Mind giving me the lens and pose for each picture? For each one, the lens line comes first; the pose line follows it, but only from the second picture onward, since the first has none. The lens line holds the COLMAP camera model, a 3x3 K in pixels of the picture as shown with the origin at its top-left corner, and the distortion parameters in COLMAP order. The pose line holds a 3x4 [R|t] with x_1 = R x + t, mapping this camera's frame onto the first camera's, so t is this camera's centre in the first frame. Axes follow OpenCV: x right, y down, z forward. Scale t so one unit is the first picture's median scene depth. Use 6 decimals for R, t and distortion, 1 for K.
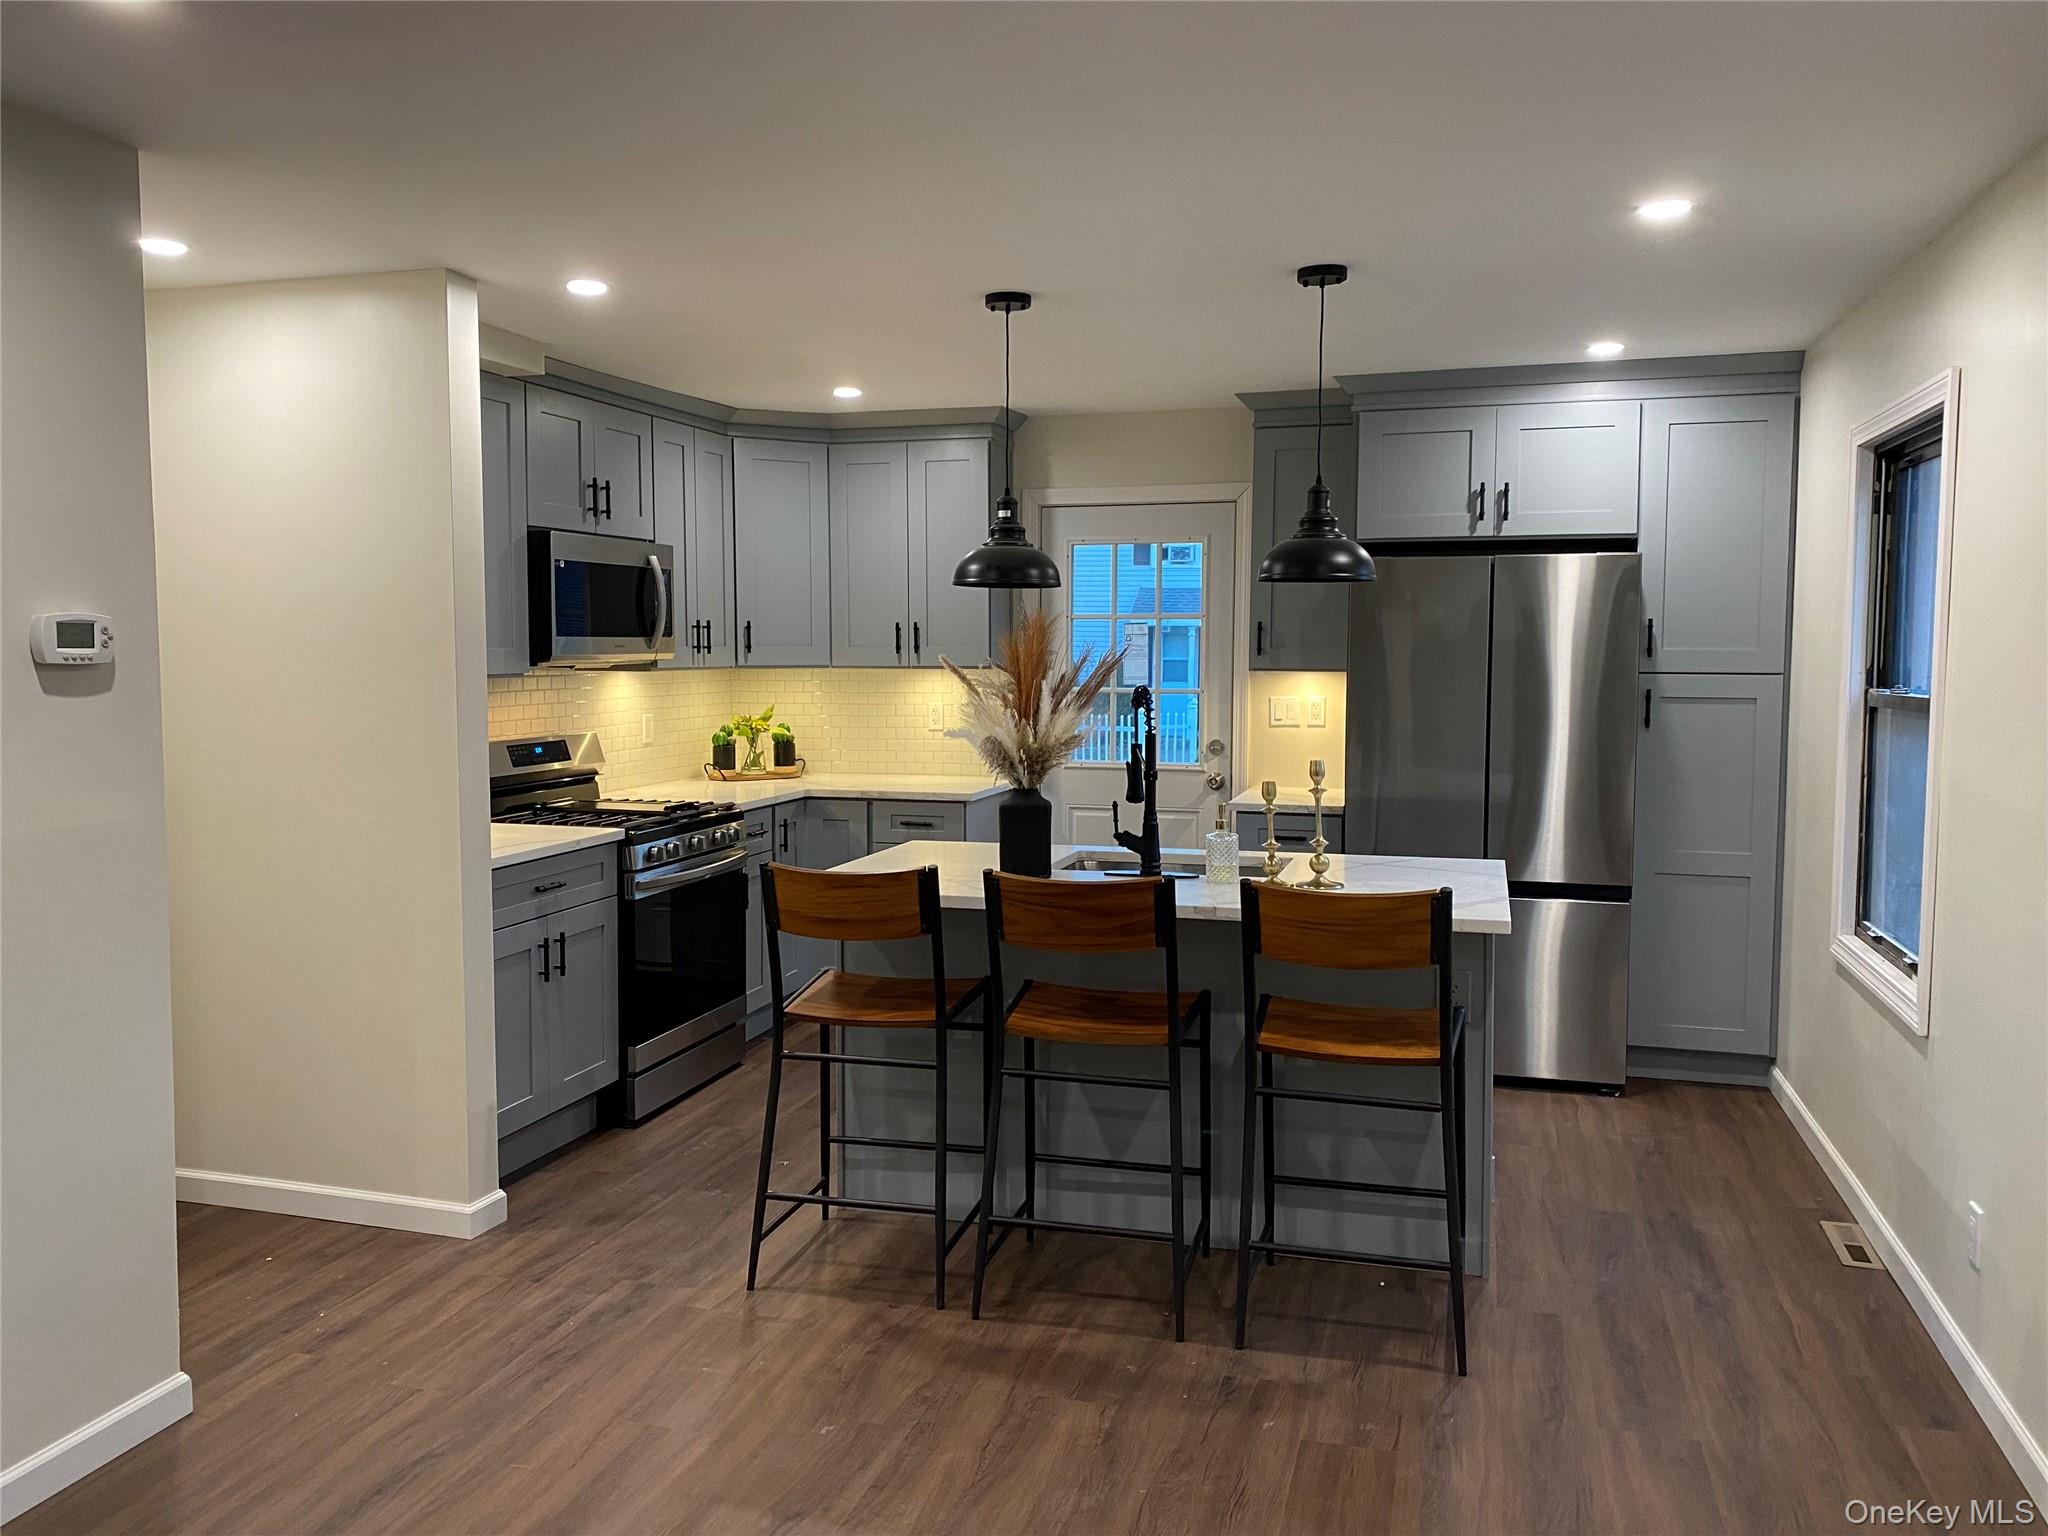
lens RADIAL K [[1550.9, 0, 1025.2], [0, 1550.9, 755.7], [0, 0, 1]] dist [0.024829, -0.025694]
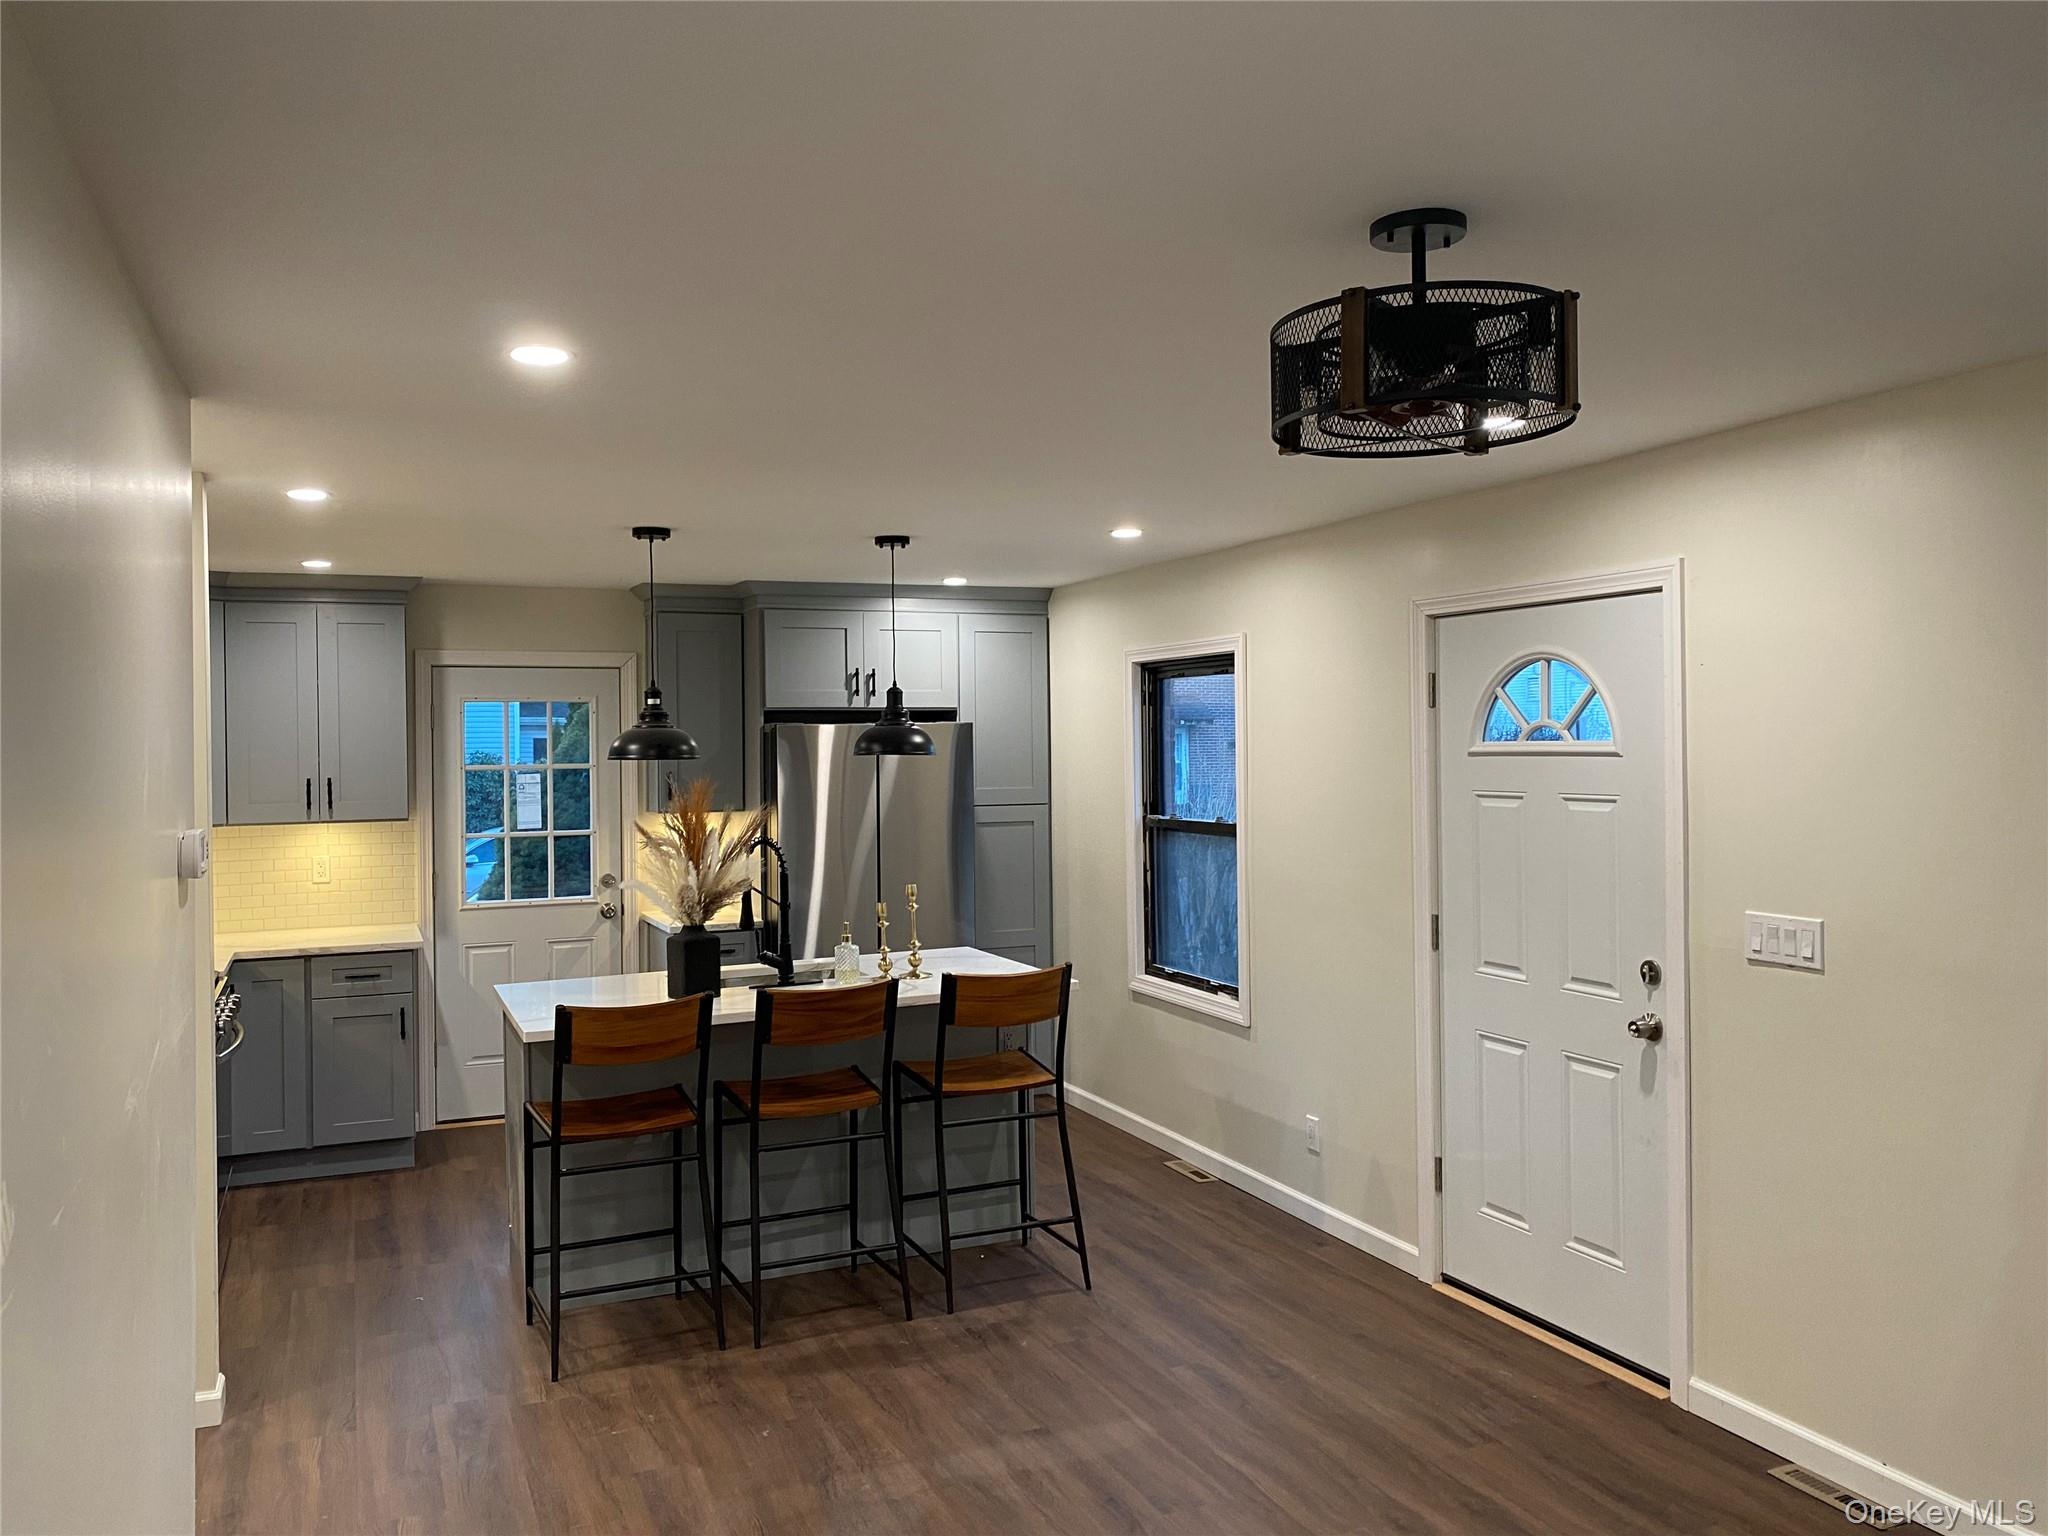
lens RADIAL K [[1550.9, 0, 1004.9], [0, 1550.9, 742.2], [0, 0, 1]] dist [0.024829, -0.025694]
pose [[0.773092, -0.009409, 0.634224, -0.492283], [0.058896, 0.996635, -0.057006, -0.032629], [-0.631554, 0.081424, 0.771045, -0.102872]]
